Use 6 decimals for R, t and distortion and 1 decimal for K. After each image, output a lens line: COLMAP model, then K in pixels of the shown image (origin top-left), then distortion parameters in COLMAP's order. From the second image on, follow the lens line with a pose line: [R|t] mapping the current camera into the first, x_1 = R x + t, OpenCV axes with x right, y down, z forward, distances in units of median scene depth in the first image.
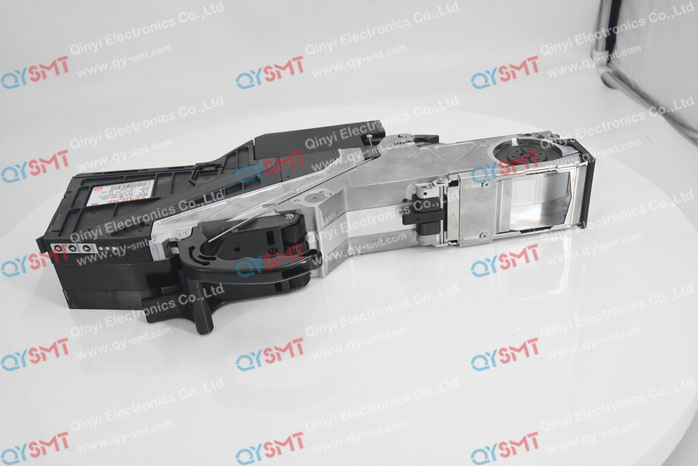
lens RADIAL K [[668.5, 0, 349.0], [0, 668.5, 233.0], [0, 0, 1]] dist [-0.007487, 0.009174]
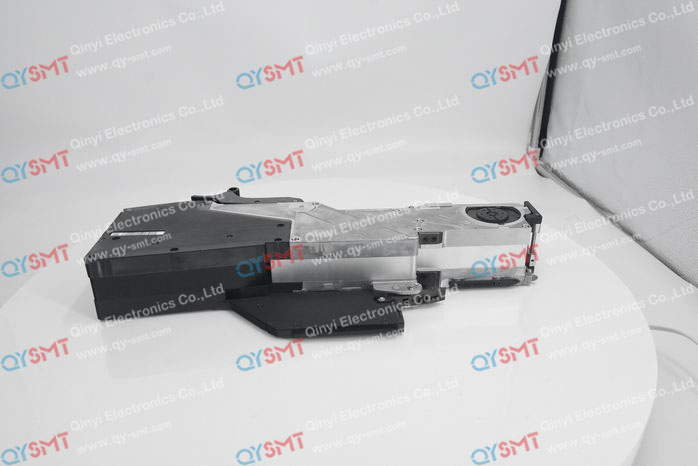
lens RADIAL K [[668.2, 0, 349.0], [0, 668.2, 233.0], [0, 0, 1]] dist [-0.002207, -0.002261]
pose [[1.000000, -0.000214, -0.000225, 0.000378], [0.000214, 1.000000, -0.000217, -0.562442], [0.000225, 0.000217, 1.000000, -0.000386]]
